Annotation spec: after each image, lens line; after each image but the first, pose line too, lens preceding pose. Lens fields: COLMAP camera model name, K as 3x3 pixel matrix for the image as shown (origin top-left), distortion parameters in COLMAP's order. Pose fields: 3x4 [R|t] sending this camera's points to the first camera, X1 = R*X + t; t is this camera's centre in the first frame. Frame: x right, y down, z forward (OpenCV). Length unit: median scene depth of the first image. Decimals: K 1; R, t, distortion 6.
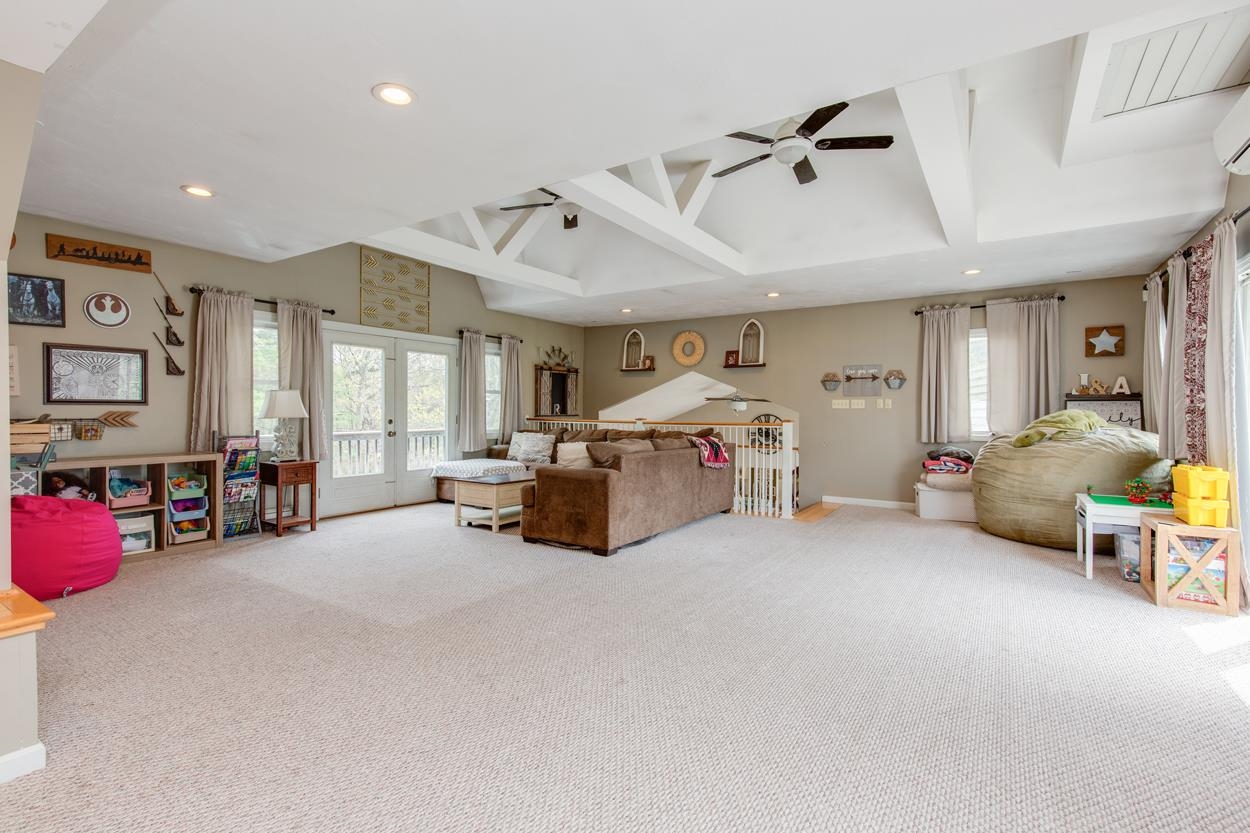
lens RADIAL K [[571.8, 0, 627.5], [0, 571.8, 412.9], [0, 0, 1]] dist [0.006776, -0.001559]
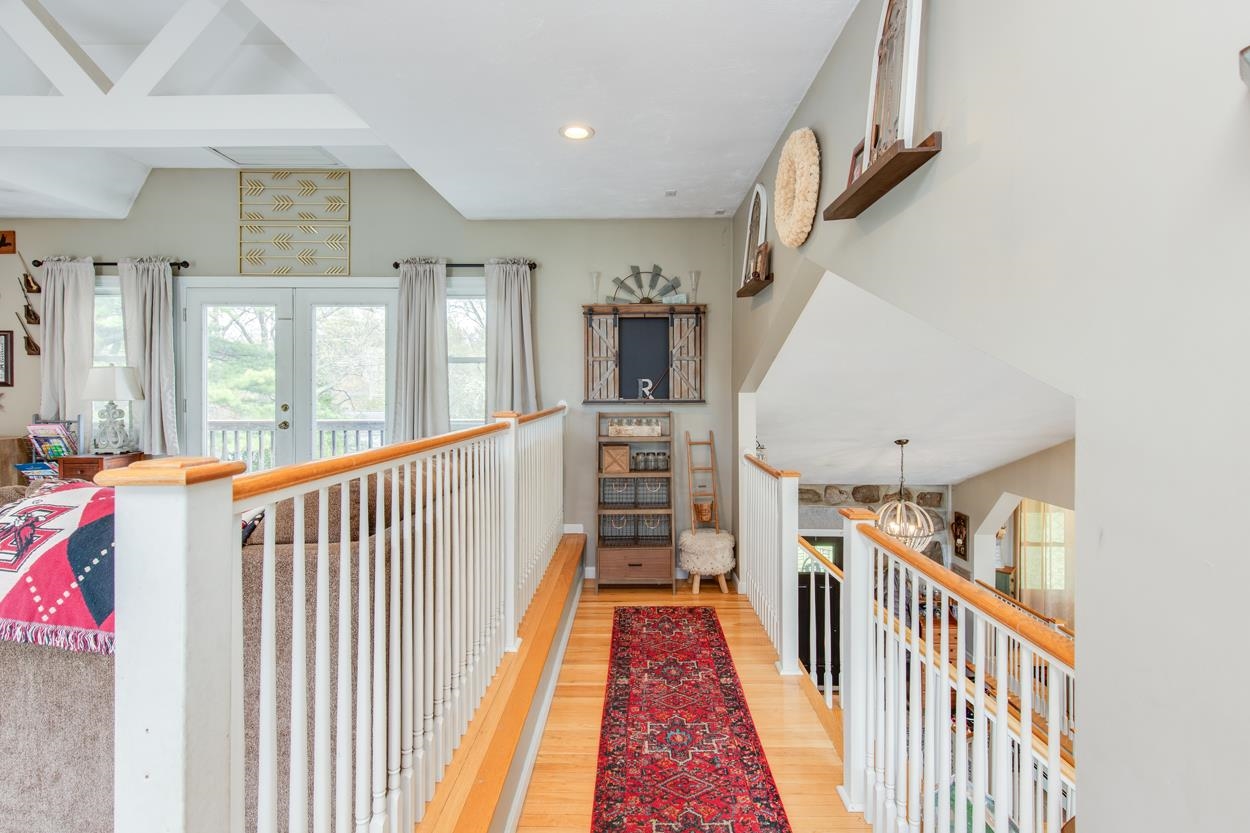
lens RADIAL K [[571.8, 0, 633.9], [0, 571.8, 395.2], [0, 0, 1]] dist [0.006776, -0.001559]
pose [[0.535361, 0.001598, -0.844622, 0.557815], [-0.003252, 0.999995, -0.000168, -0.001674], [0.844617, 0.002836, 0.535363, 1.325685]]
